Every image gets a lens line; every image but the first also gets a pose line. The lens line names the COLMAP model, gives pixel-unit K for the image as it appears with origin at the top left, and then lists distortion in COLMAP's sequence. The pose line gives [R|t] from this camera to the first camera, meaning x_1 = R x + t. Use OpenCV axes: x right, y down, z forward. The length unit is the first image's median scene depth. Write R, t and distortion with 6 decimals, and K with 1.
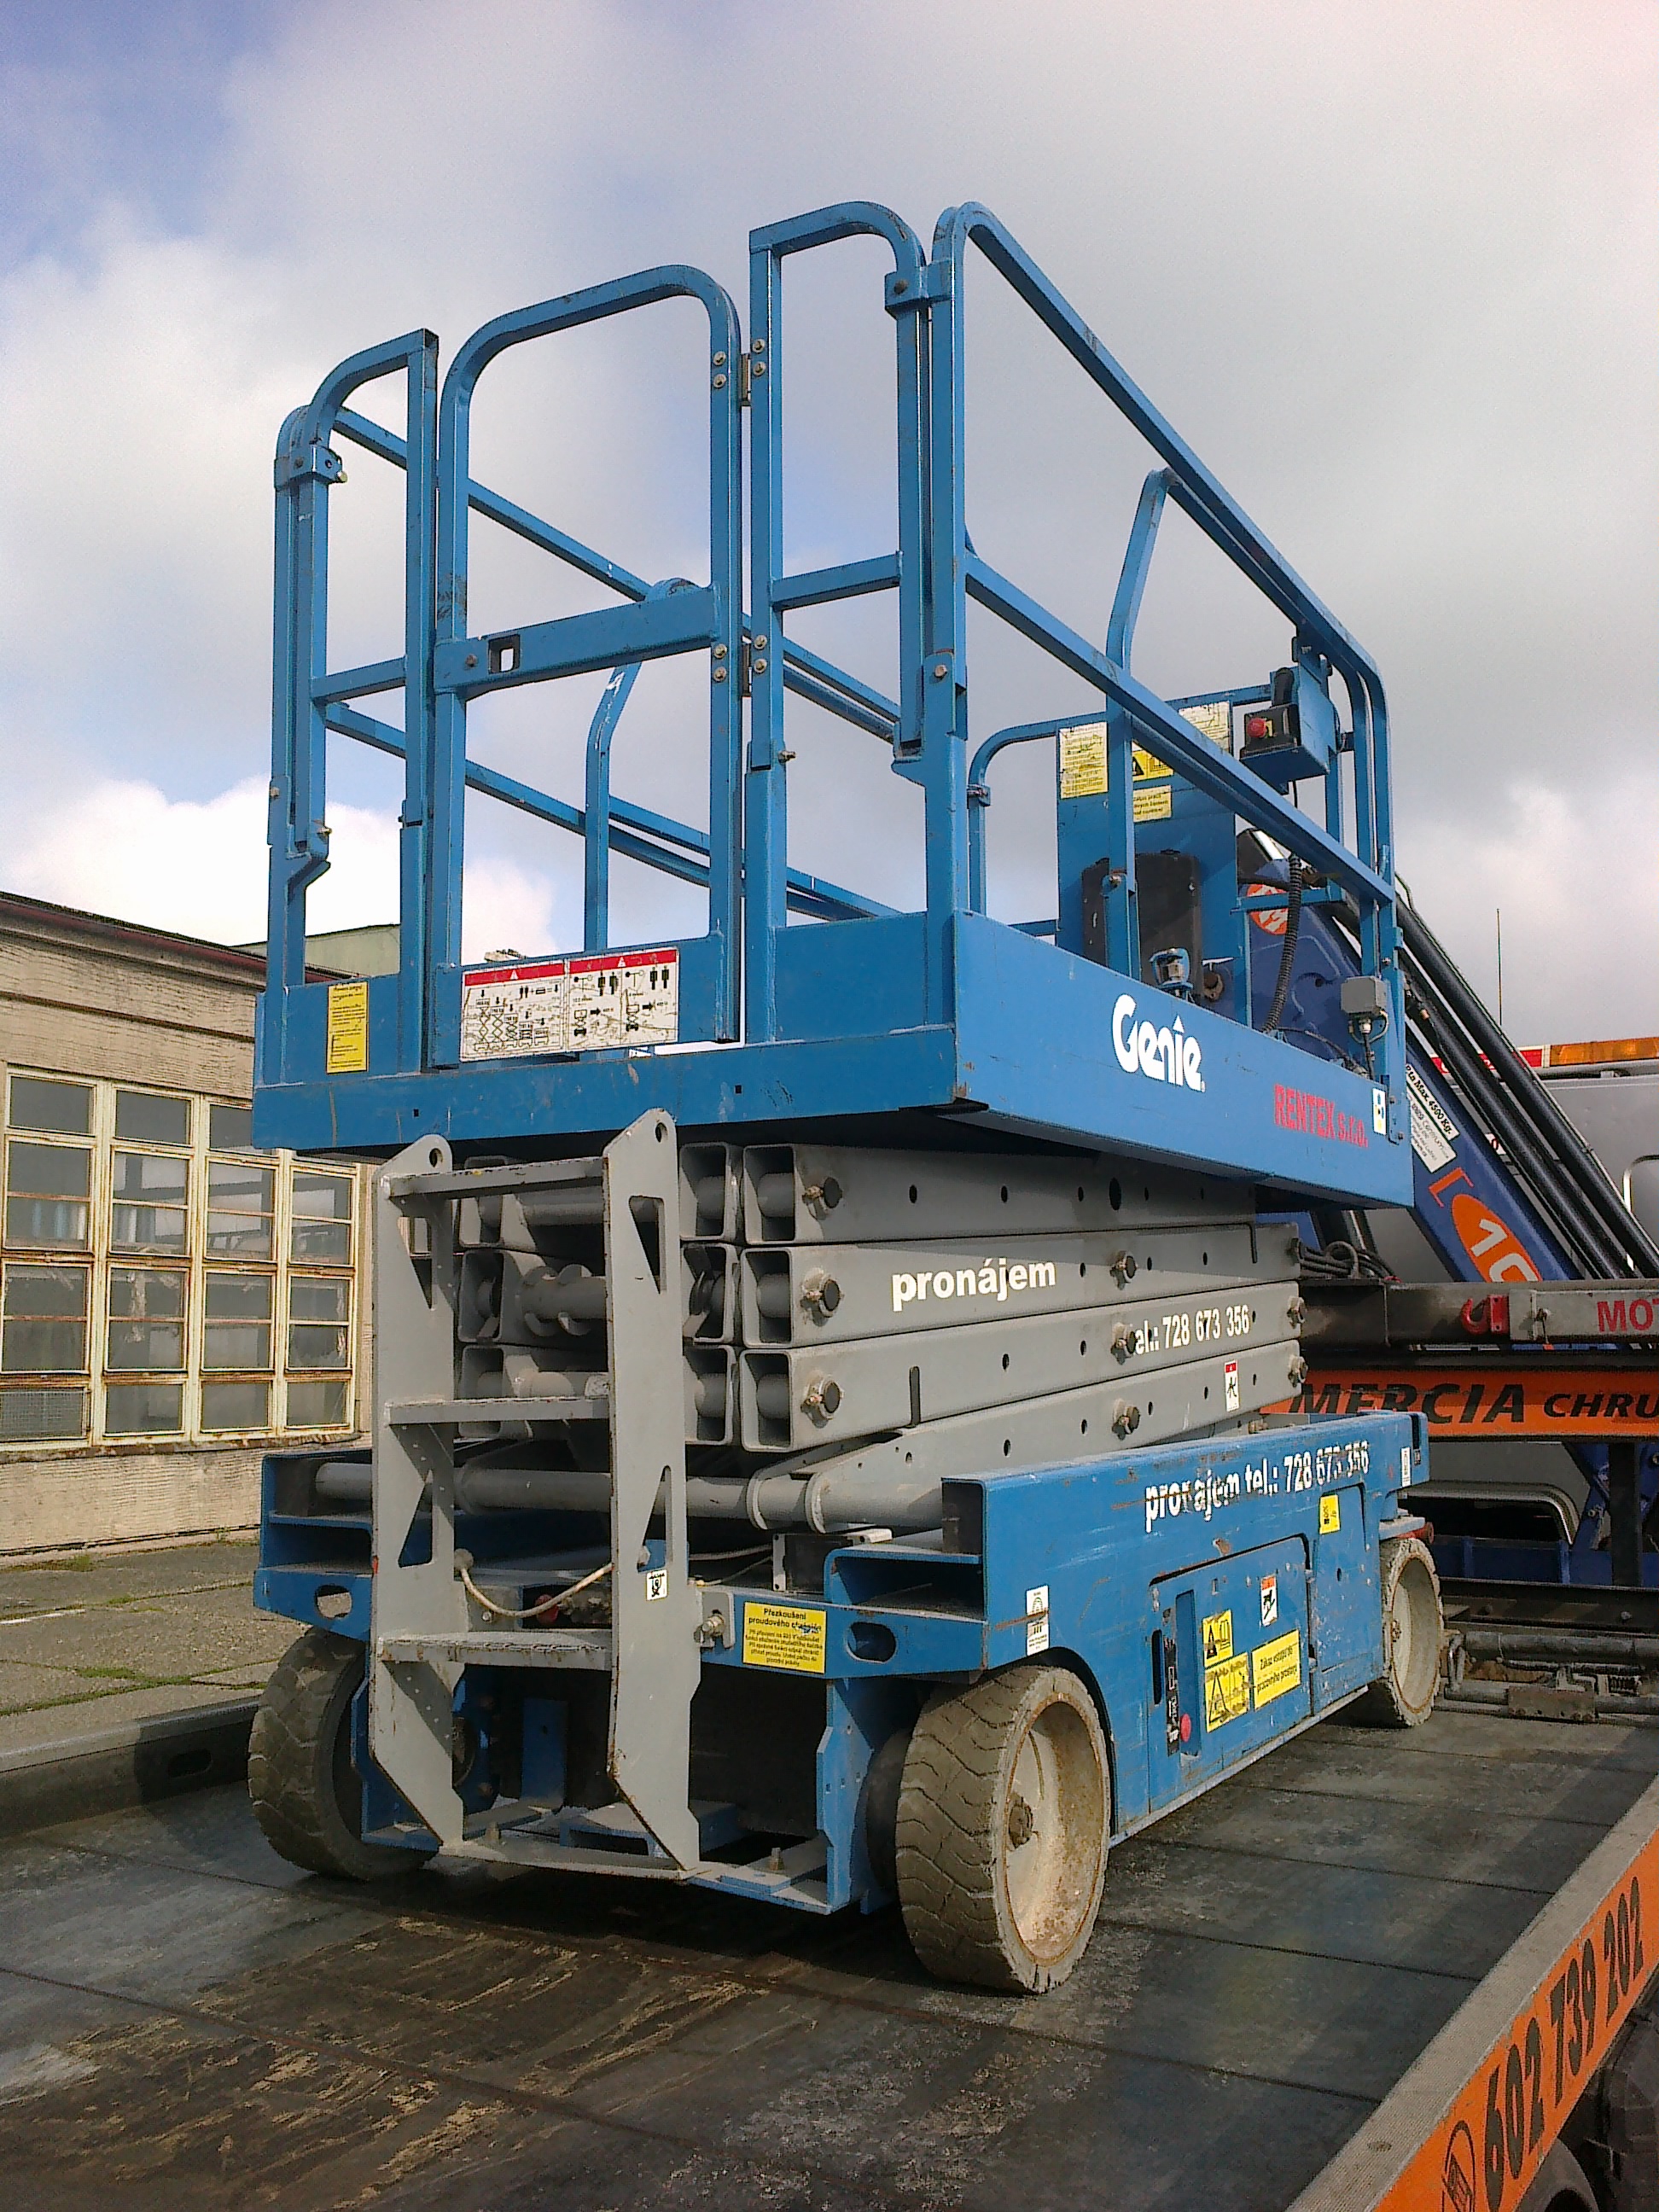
lens RADIAL K [[2018.6, 0, 829.5], [0, 2018.6, 1106.0], [0, 0, 1]] dist [-0.005192, -0.003637]
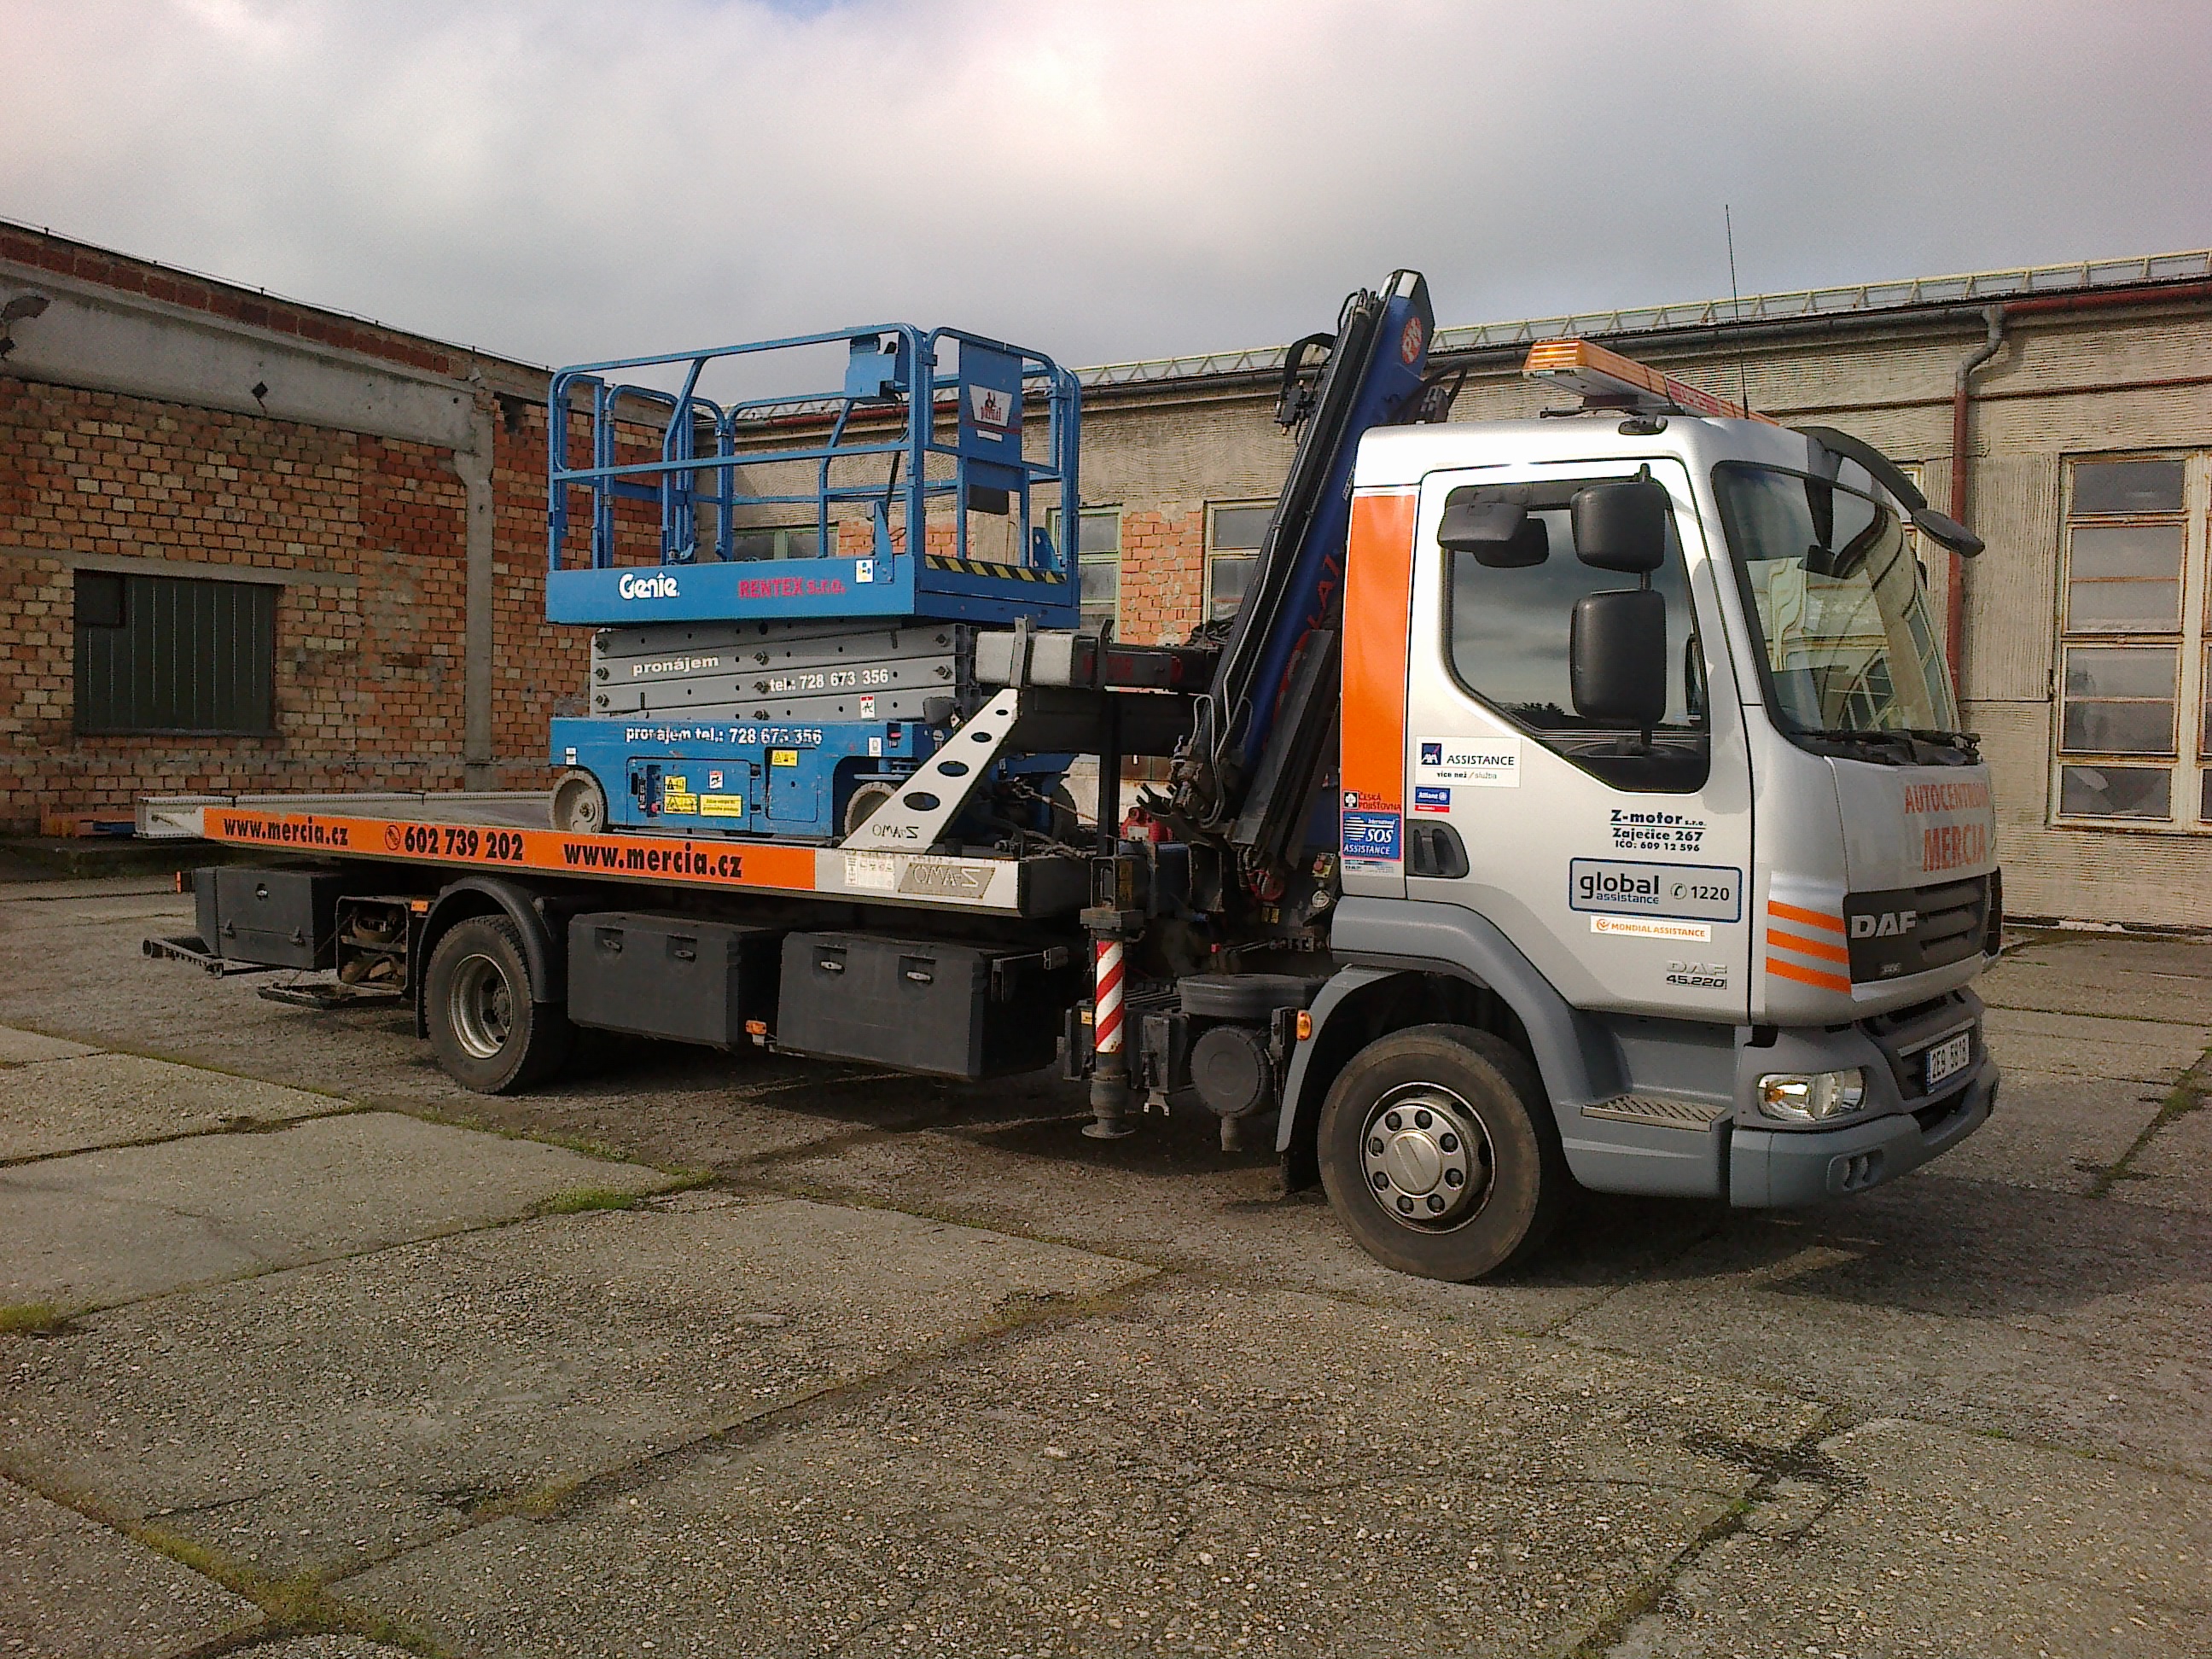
lens RADIAL K [[2018.6, 0, 1106.0], [0, 2018.6, 829.5], [0, 0, 1]] dist [-0.005192, -0.003637]
pose [[-0.100814, 0.039583, -0.994118, 3.119809], [0.090295, 0.995449, 0.030479, 0.303765], [0.990799, -0.086691, -0.103929, 1.966637]]
